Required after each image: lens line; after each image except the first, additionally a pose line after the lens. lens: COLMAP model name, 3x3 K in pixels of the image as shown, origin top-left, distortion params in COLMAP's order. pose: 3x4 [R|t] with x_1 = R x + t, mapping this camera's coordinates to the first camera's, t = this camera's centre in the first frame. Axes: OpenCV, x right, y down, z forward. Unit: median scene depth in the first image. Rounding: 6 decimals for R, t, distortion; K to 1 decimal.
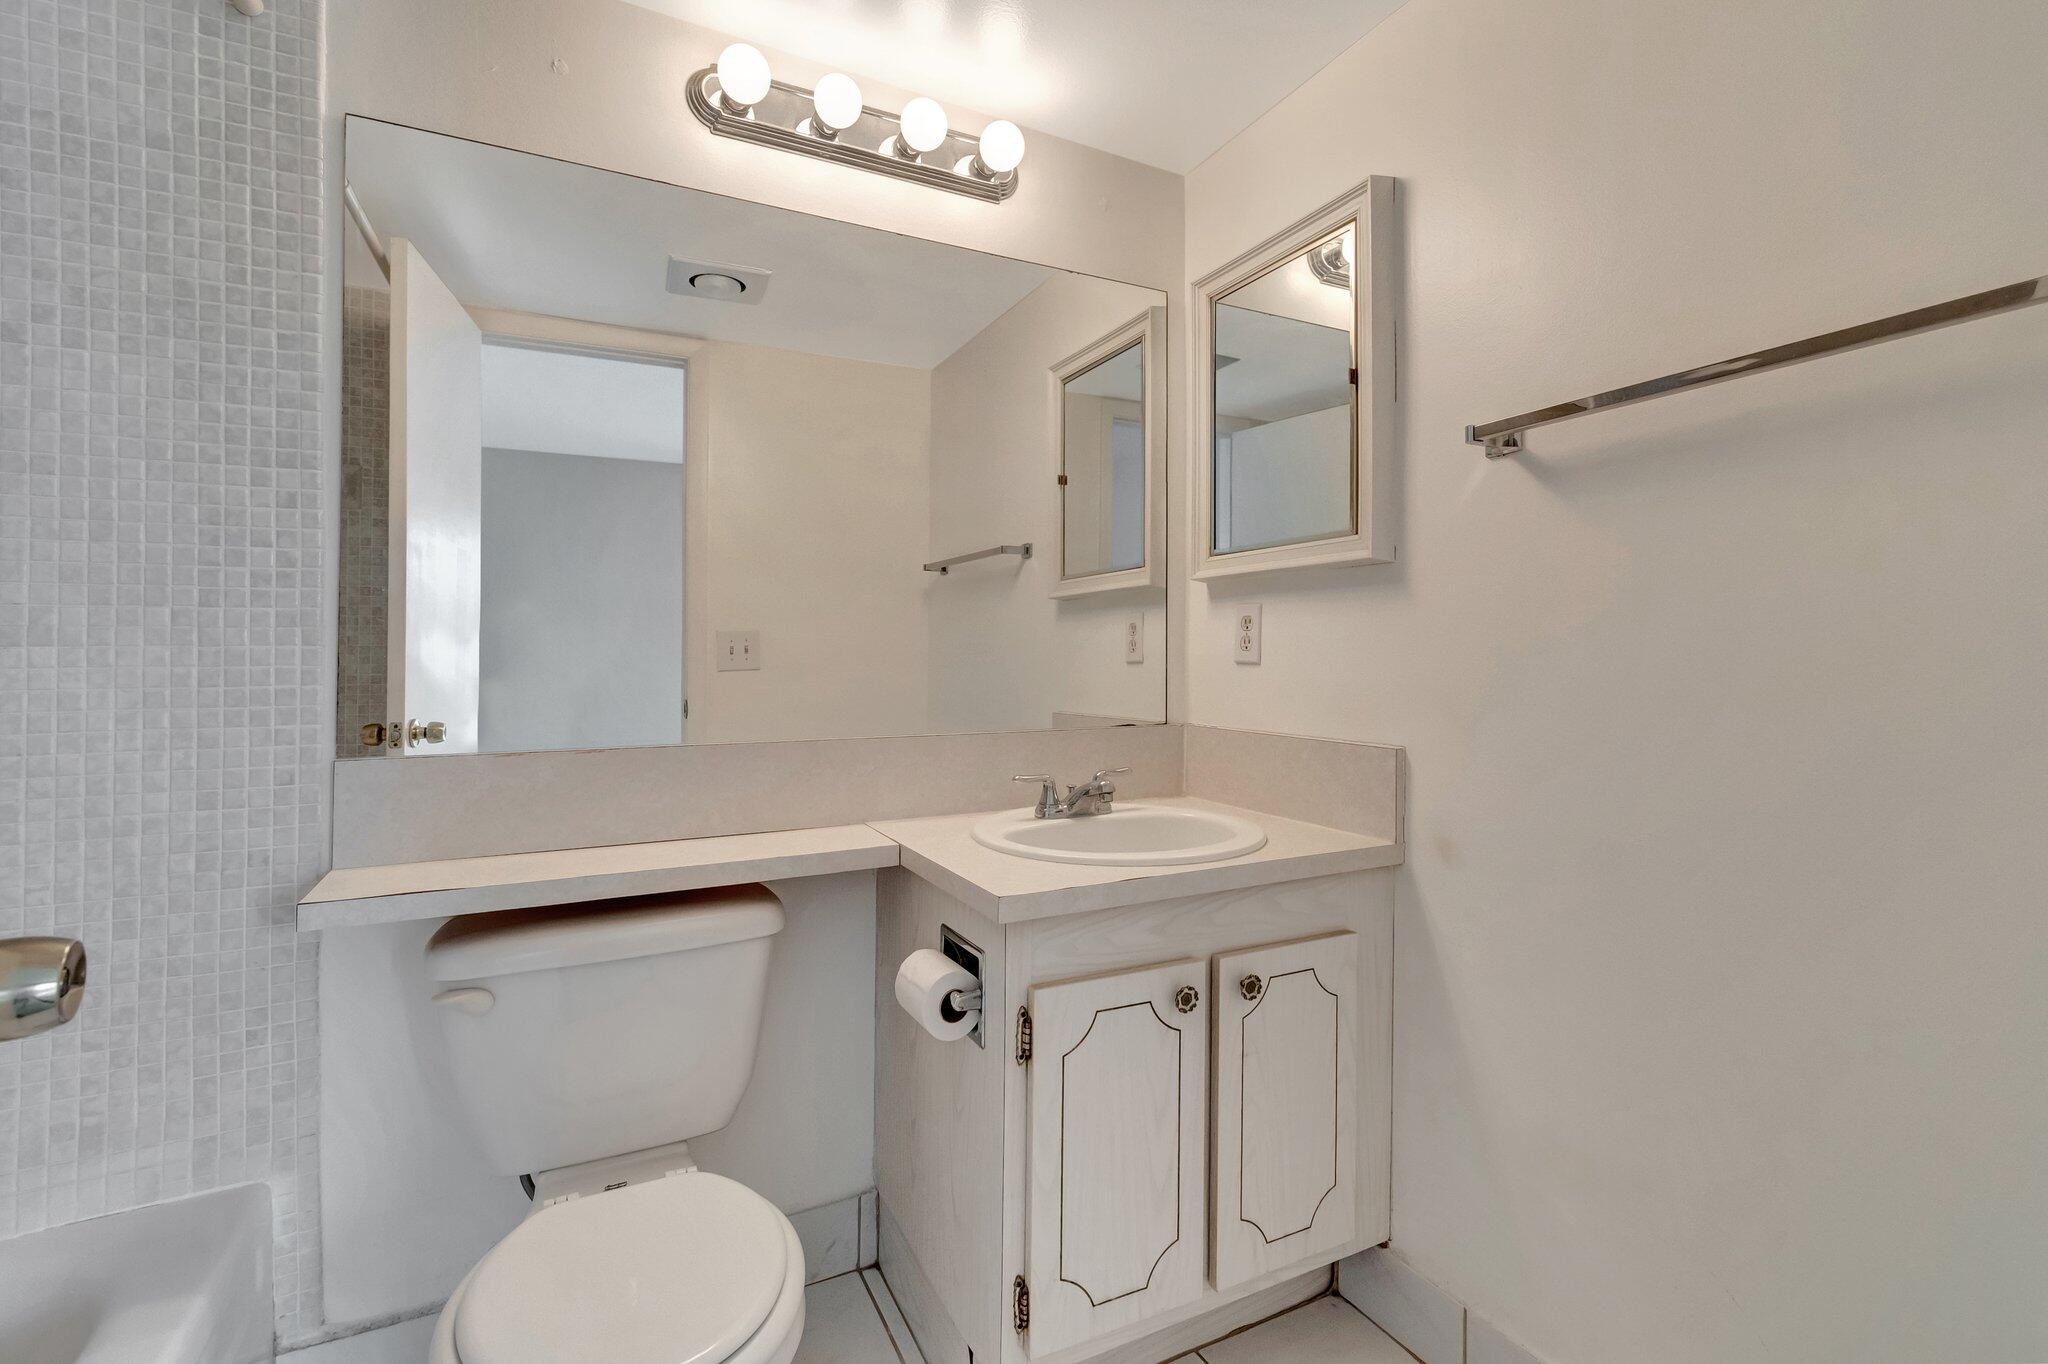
lens RADIAL K [[907.6, 0, 996.3], [0, 907.6, 650.8], [0, 0, 1]] dist [0.004019, -0.001552]
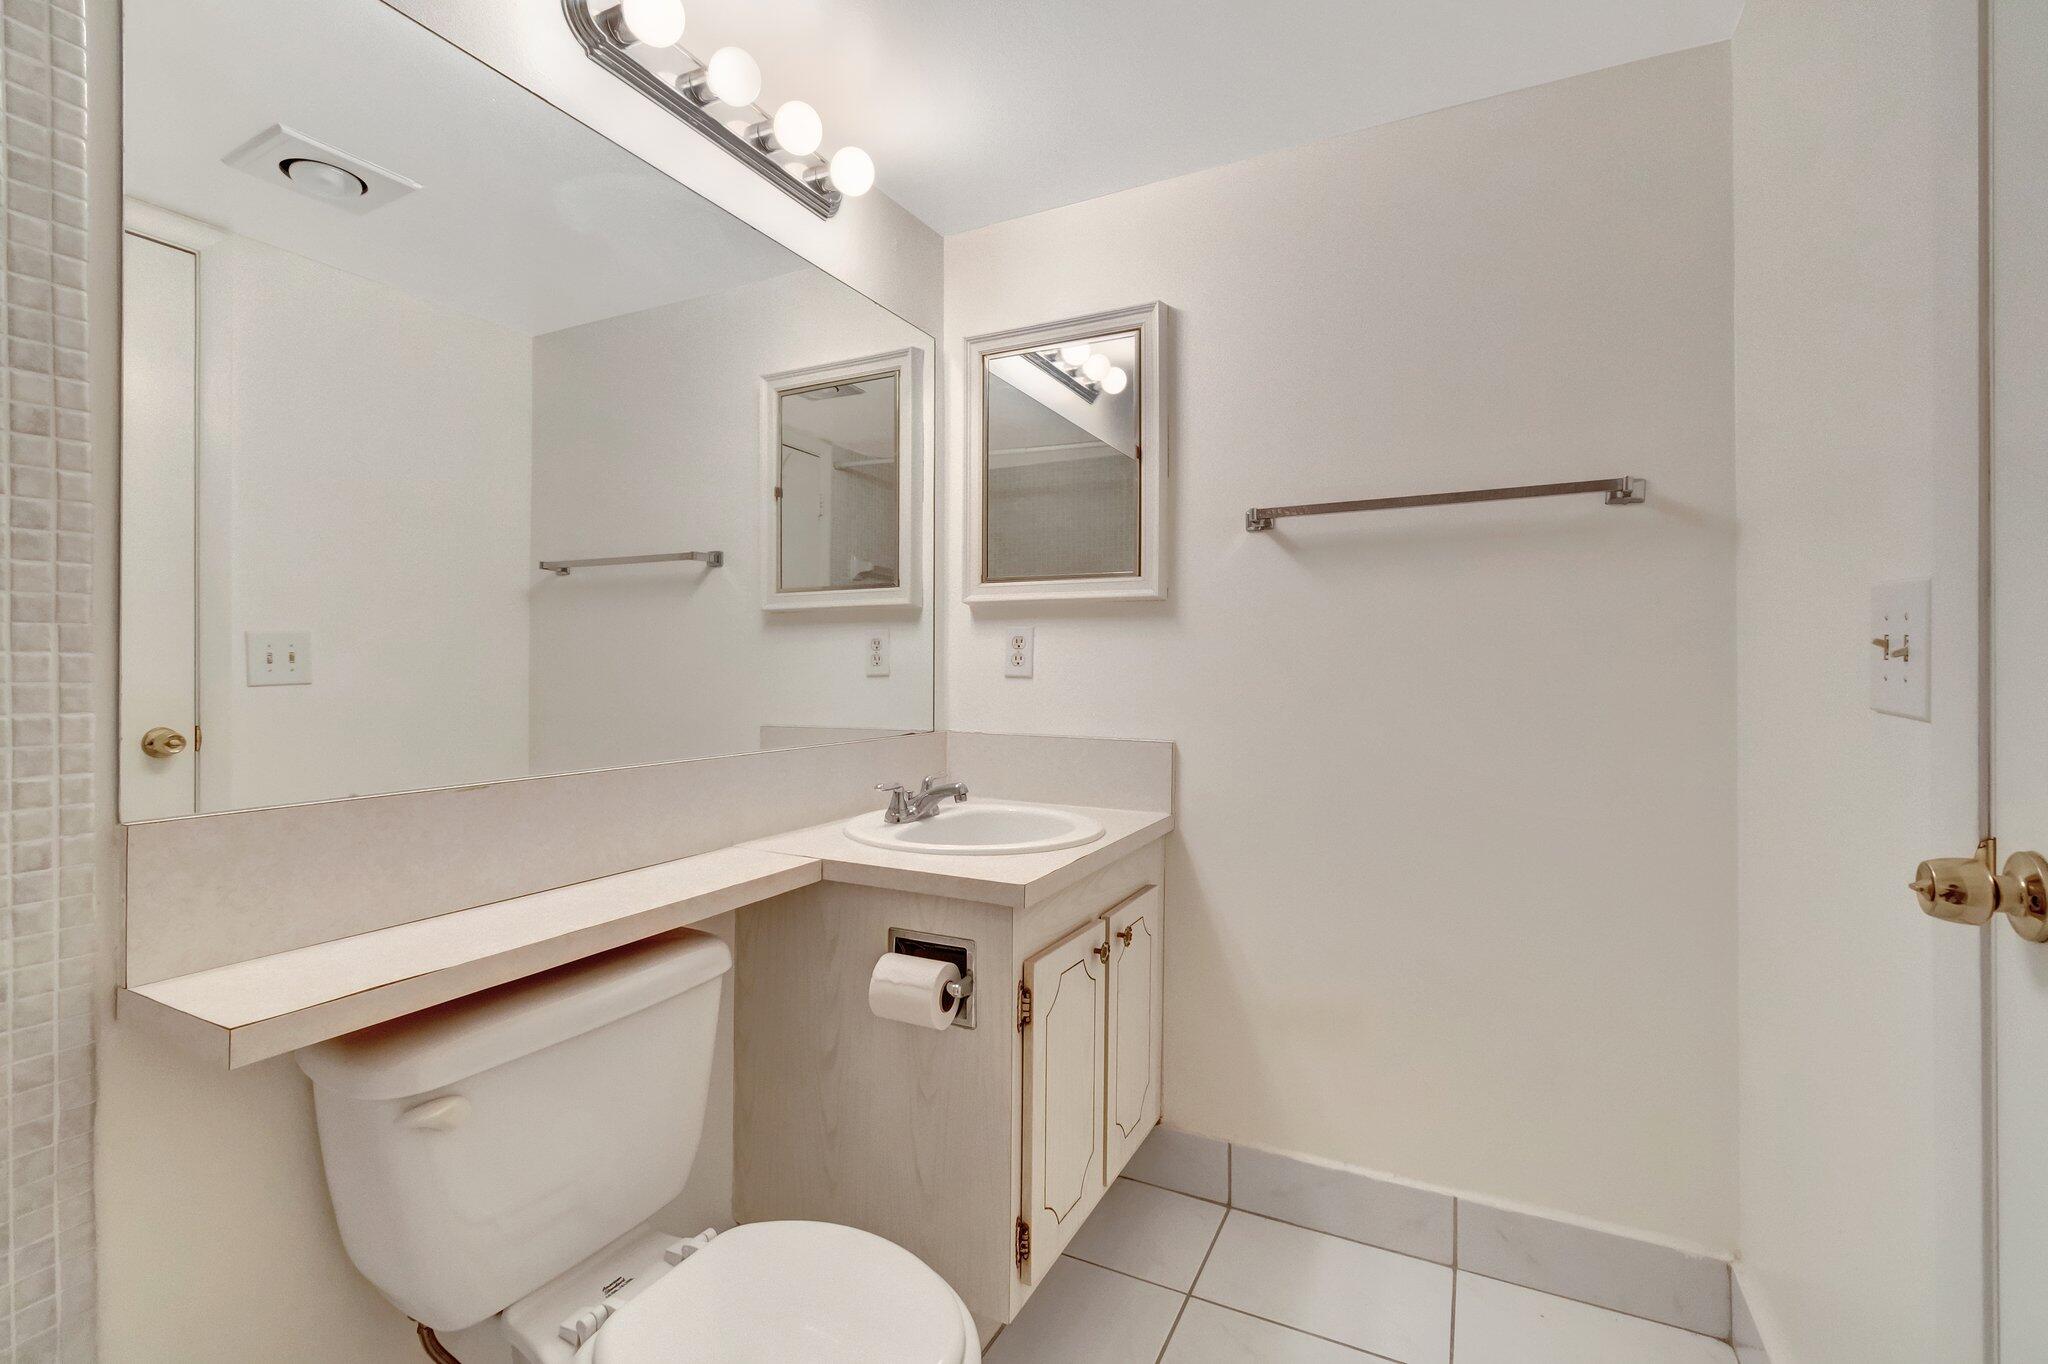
lens RADIAL K [[907.6, 0, 1007.6], [0, 907.6, 671.8], [0, 0, 1]] dist [0.004019, -0.001552]
pose [[0.810218, 0.003458, 0.586118, -0.511735], [-0.009845, 0.999922, 0.007709, -0.002570], [-0.586046, -0.012017, 0.810189, 0.073012]]
